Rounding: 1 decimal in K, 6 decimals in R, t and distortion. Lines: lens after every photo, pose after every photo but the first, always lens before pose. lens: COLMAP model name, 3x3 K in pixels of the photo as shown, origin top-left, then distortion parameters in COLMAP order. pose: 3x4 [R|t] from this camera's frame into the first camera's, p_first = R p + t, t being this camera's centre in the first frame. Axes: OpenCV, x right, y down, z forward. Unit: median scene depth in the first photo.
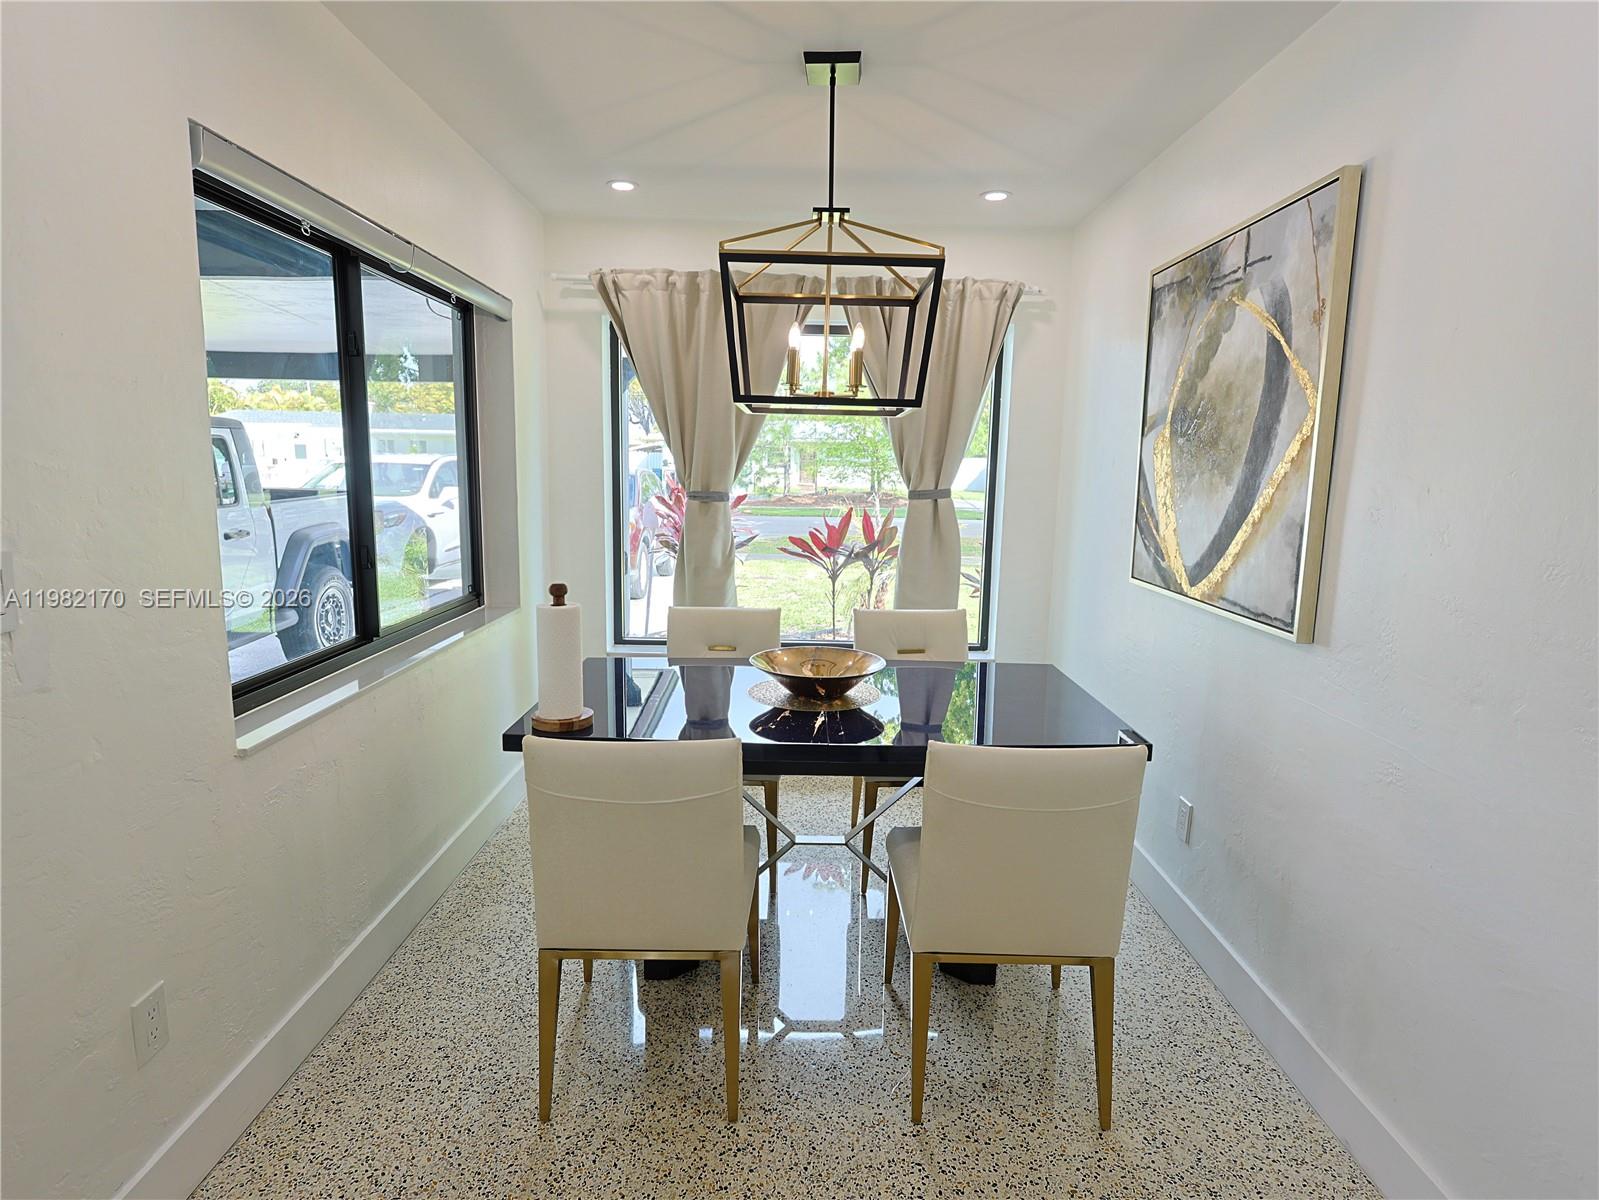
lens RADIAL K [[872.4, 0, 800.6], [0, 872.4, 604.4], [0, 0, 1]] dist [-0.002056, 0.000658]
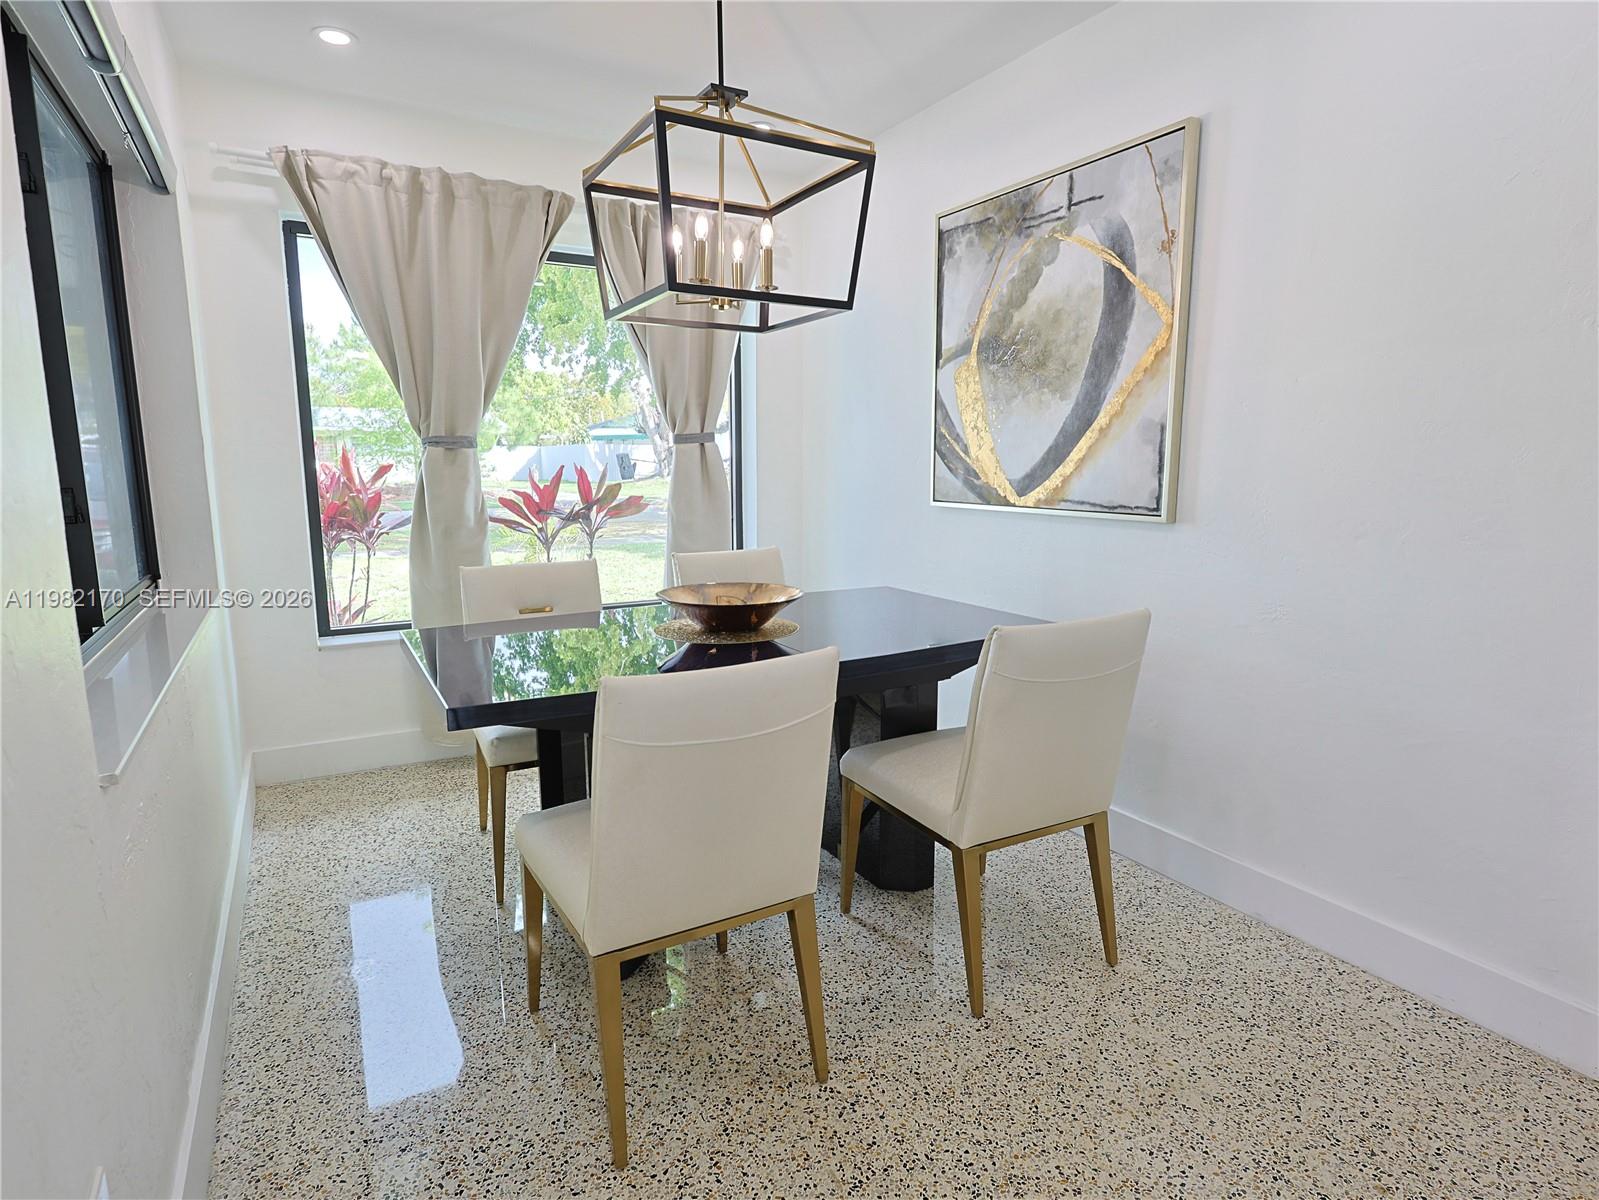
lens RADIAL K [[872.4, 0, 800.6], [0, 872.4, 604.4], [0, 0, 1]] dist [-0.002056, 0.000658]
pose [[0.869468, -0.101186, 0.483515, -0.390462], [0.096393, 0.994734, 0.034832, 0.056398], [-0.484493, 0.016322, 0.874643, 0.175683]]
